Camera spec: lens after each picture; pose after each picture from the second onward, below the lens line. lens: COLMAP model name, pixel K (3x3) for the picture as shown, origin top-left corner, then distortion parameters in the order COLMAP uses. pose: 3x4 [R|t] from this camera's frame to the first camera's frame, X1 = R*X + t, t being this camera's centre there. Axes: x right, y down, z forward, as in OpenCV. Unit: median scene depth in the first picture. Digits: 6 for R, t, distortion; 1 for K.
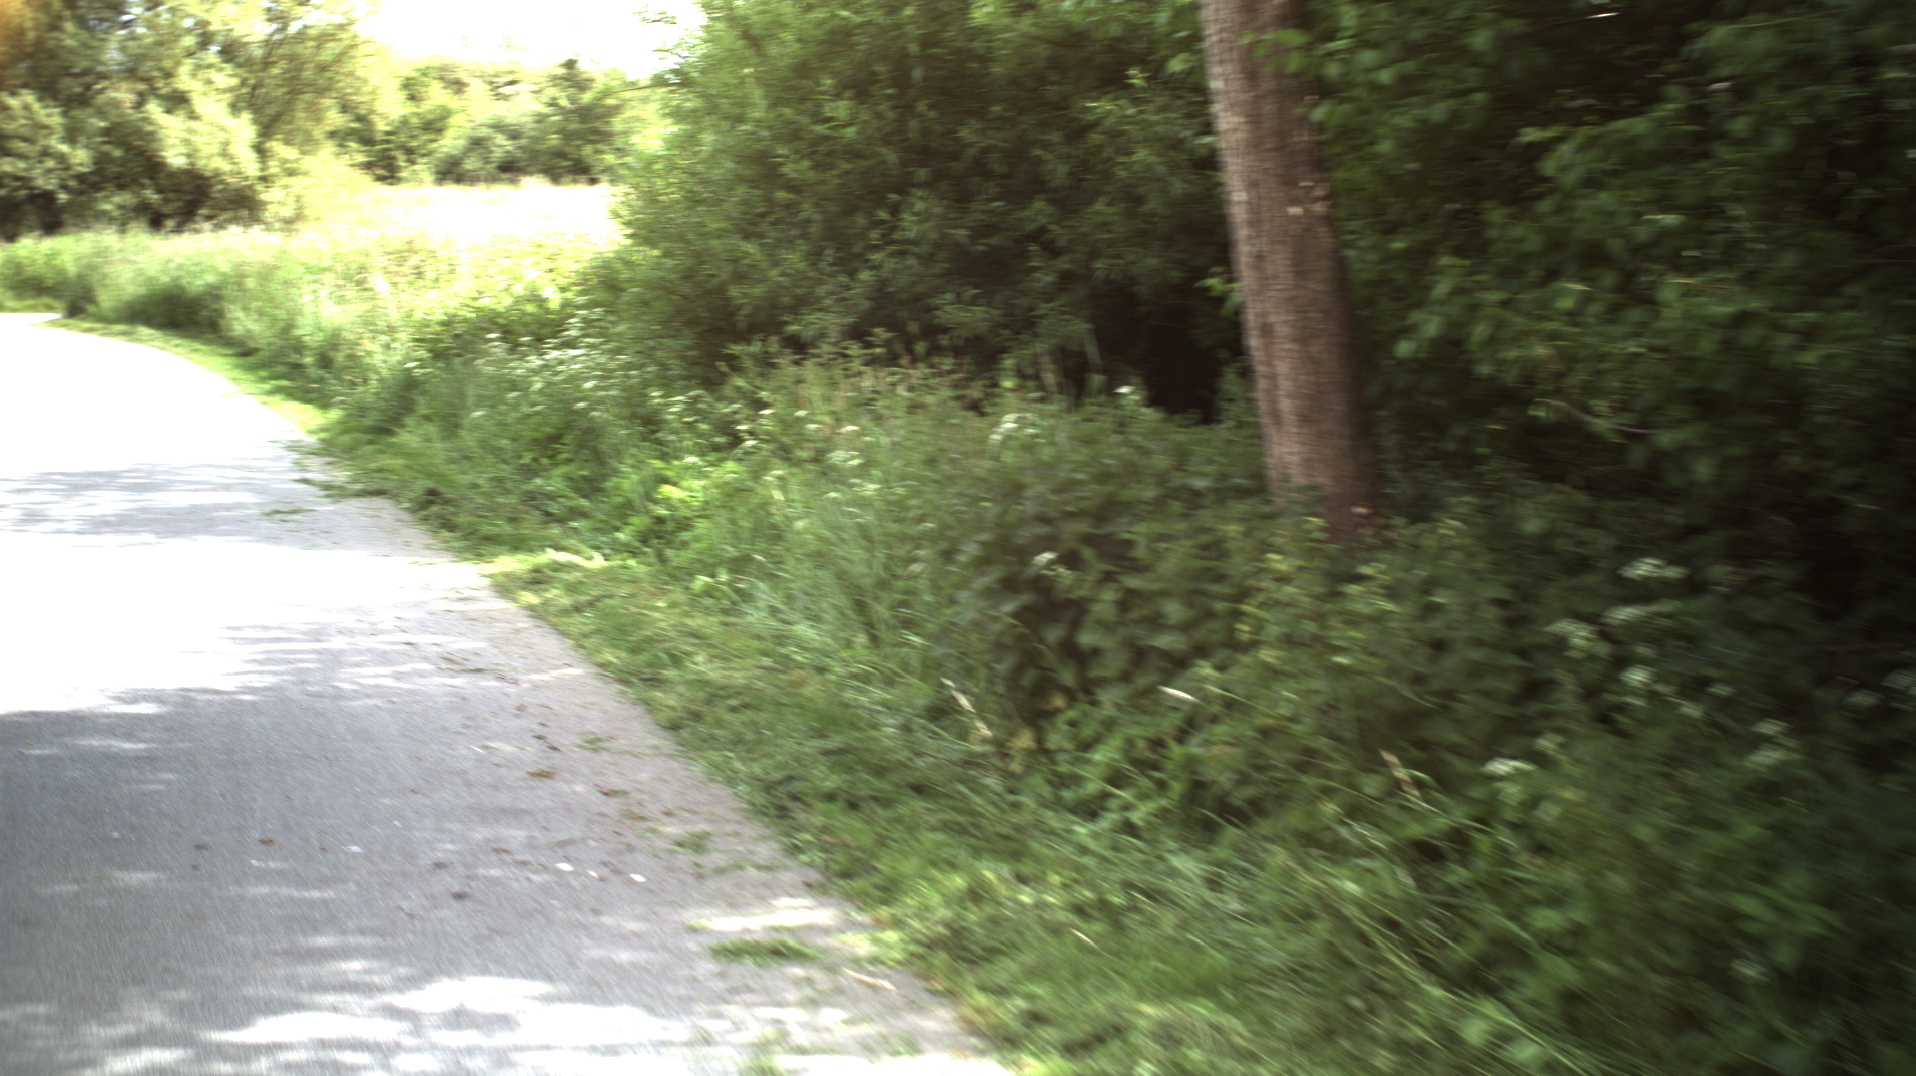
lens RADIAL K [[3301.2, 0, 958.0], [0, 3301.2, 538.0], [0, 0, 1]] dist [-0.303364, 0.393347]
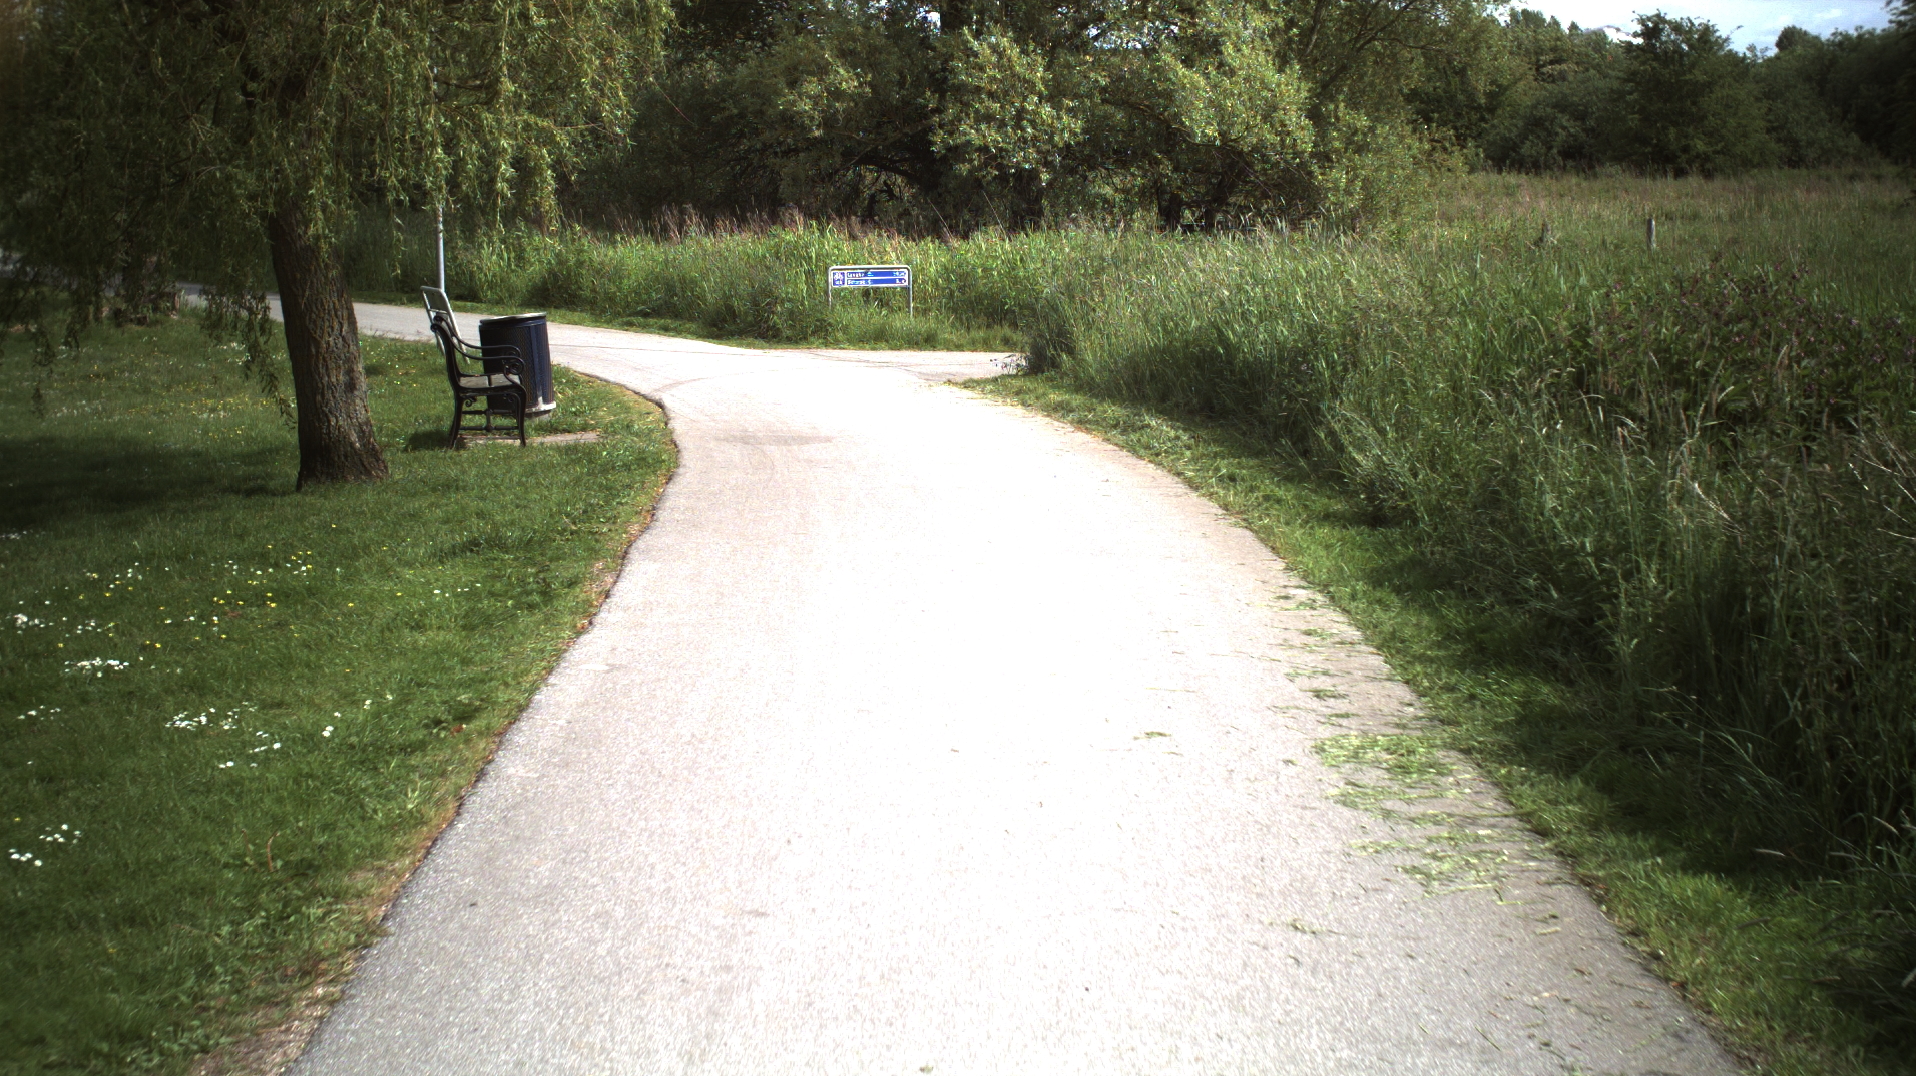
lens RADIAL K [[3301.2, 0, 958.0], [0, 3301.2, 538.0], [0, 0, 1]] dist [-0.303364, 0.393347]
pose [[0.954507, 0.034794, -0.296151, -0.303769], [-0.033808, 0.999393, 0.008452, -0.122999], [0.296265, 0.001945, 0.955104, 1.181832]]
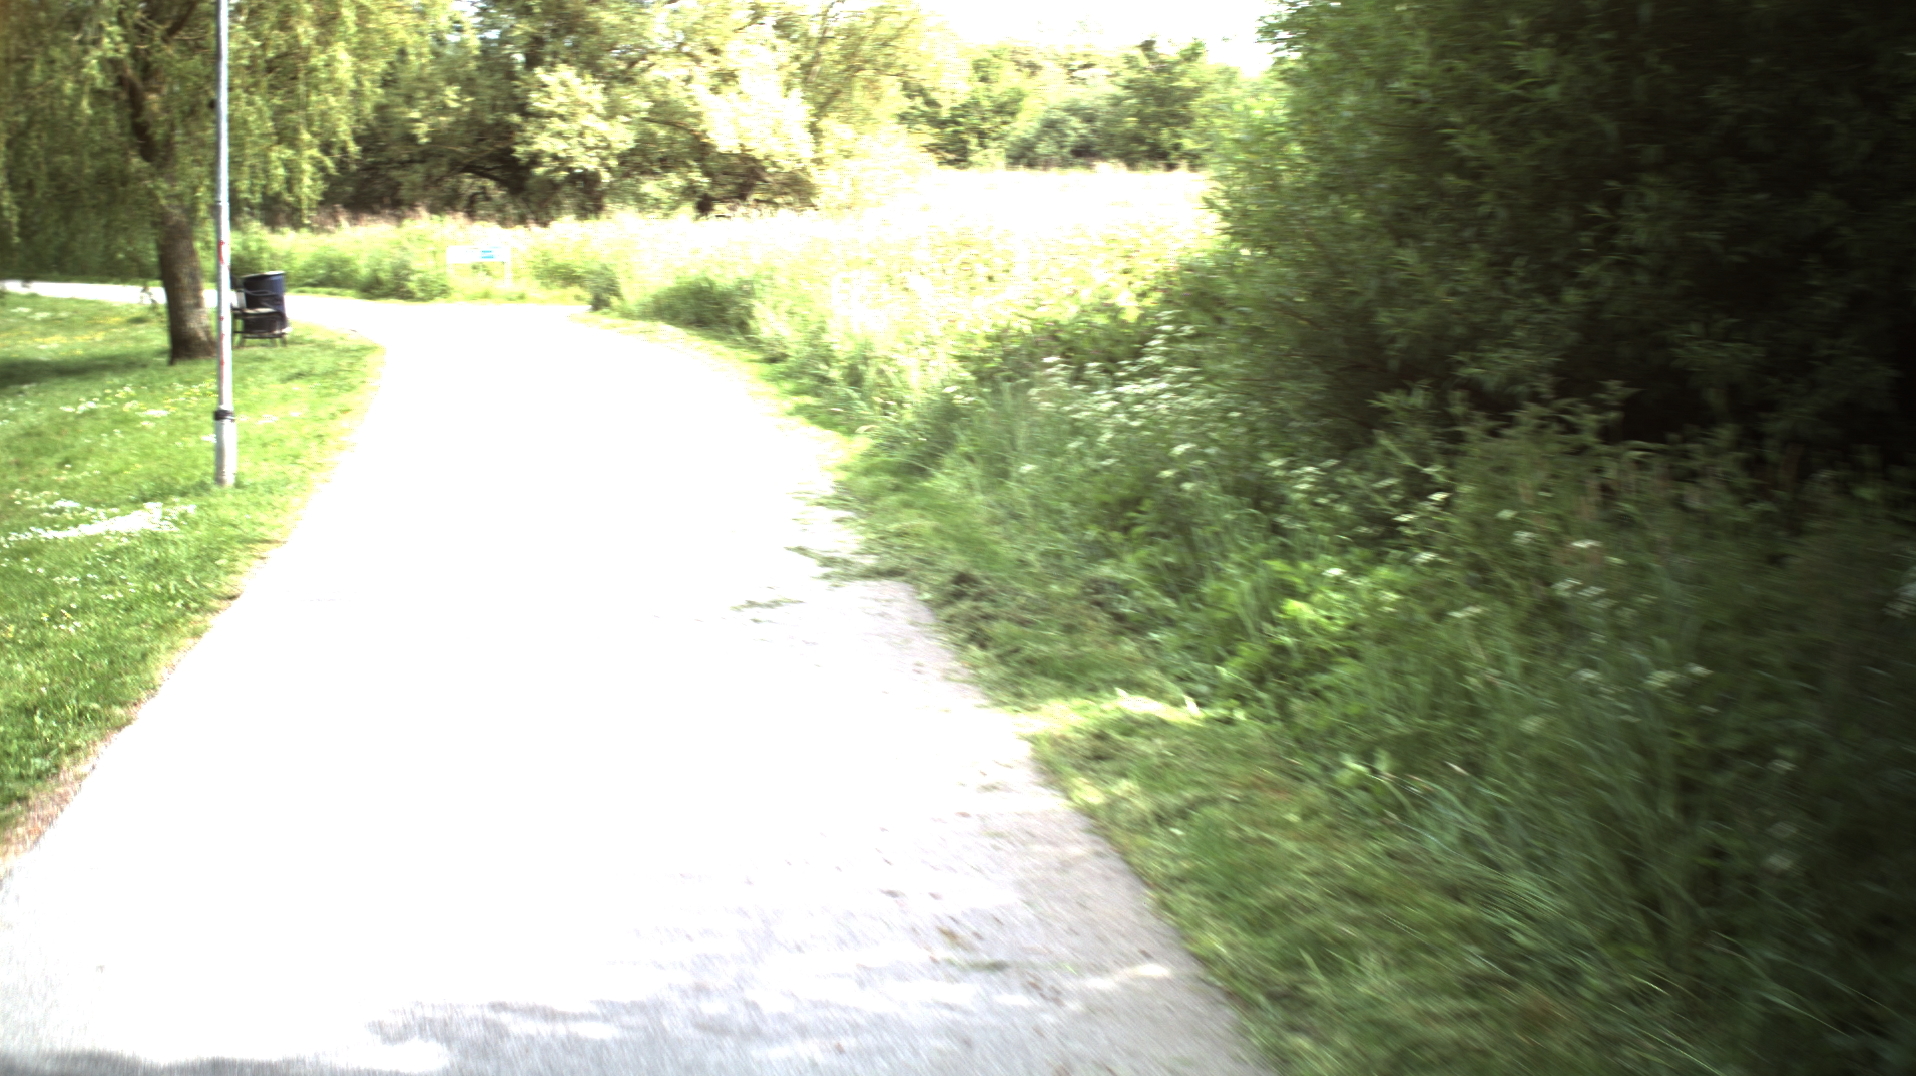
lens RADIAL K [[3301.2, 0, 958.0], [0, 3301.2, 538.0], [0, 0, 1]] dist [-0.303364, 0.393347]
pose [[0.984903, 0.015583, -0.172403, -0.038397], [-0.014901, 0.999875, 0.005245, -0.031415], [0.172463, -0.002597, 0.985013, 0.307298]]
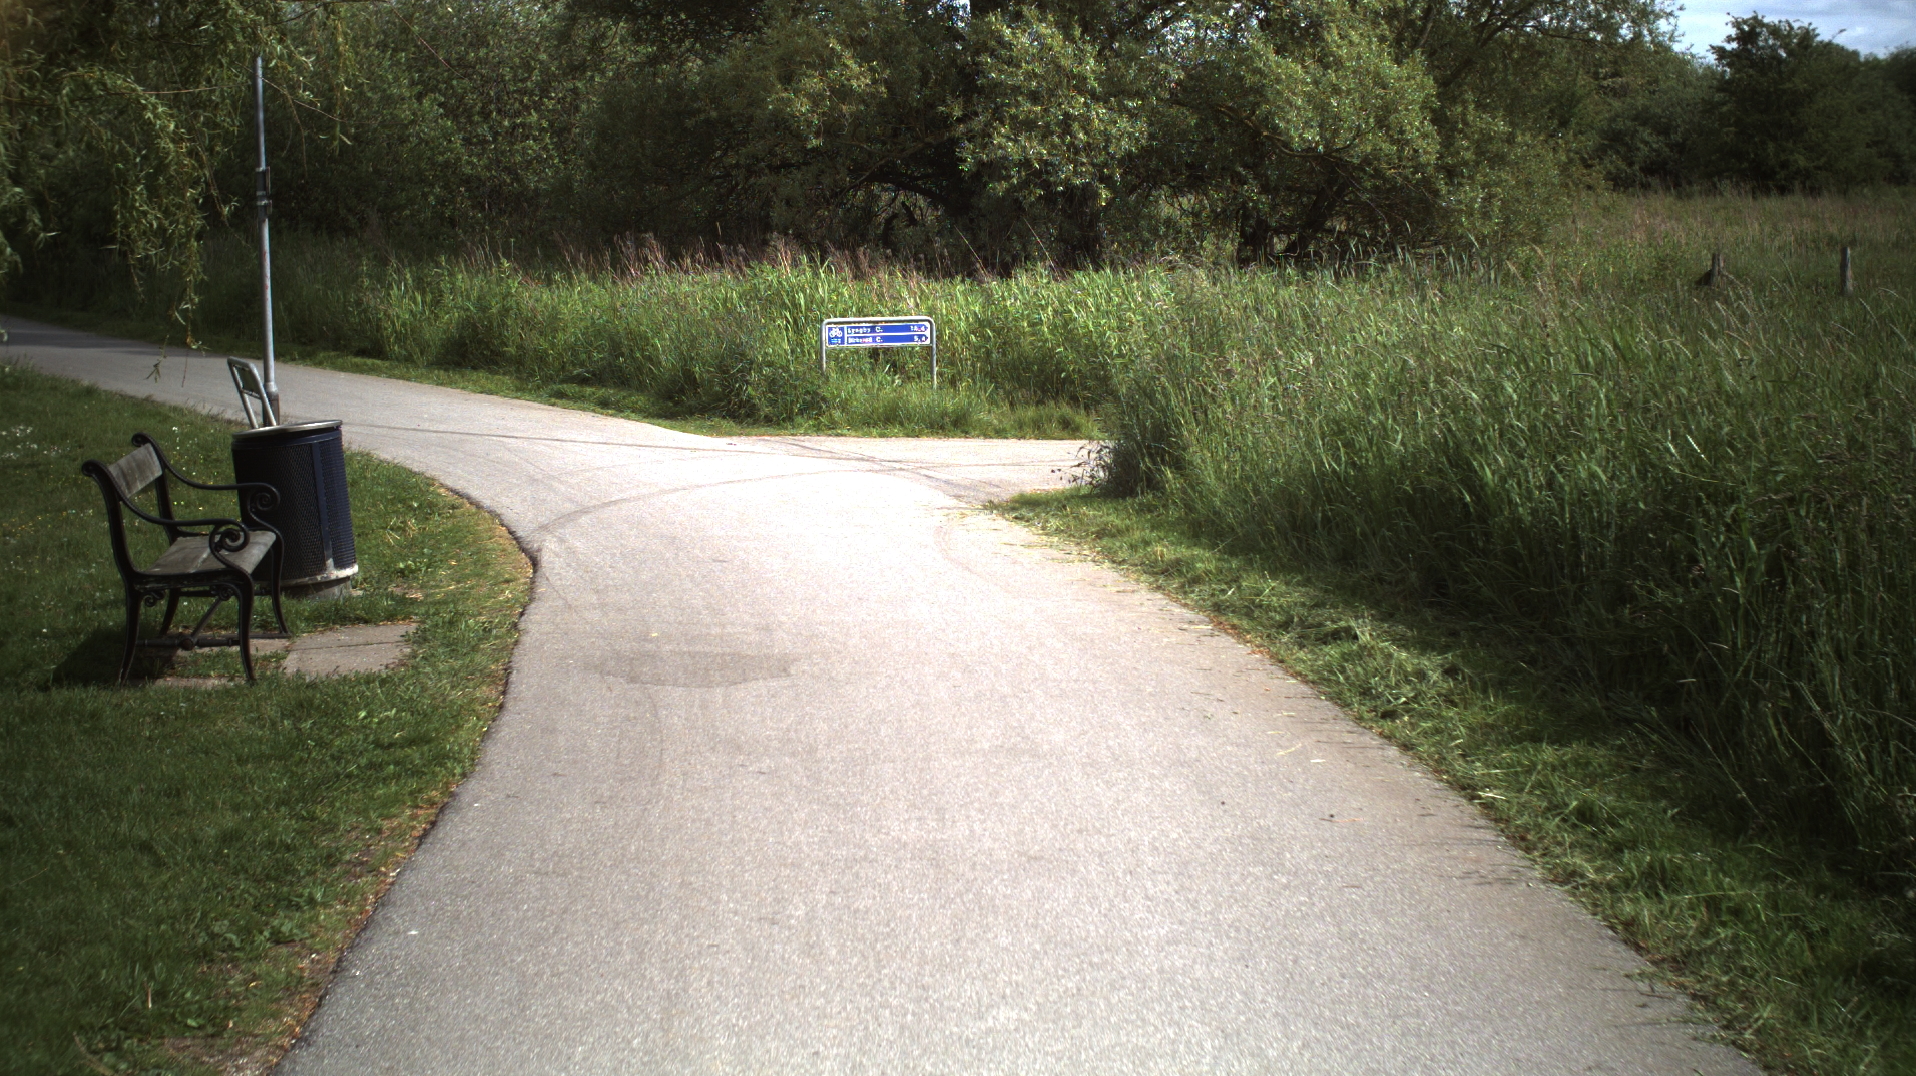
lens RADIAL K [[3301.2, 0, 958.0], [0, 3301.2, 538.0], [0, 0, 1]] dist [-0.303364, 0.393347]
pose [[0.952157, 0.030902, -0.304044, -0.492154], [-0.031610, 0.999497, 0.002595, -0.183947], [0.303971, 0.007140, 0.952655, 1.757521]]
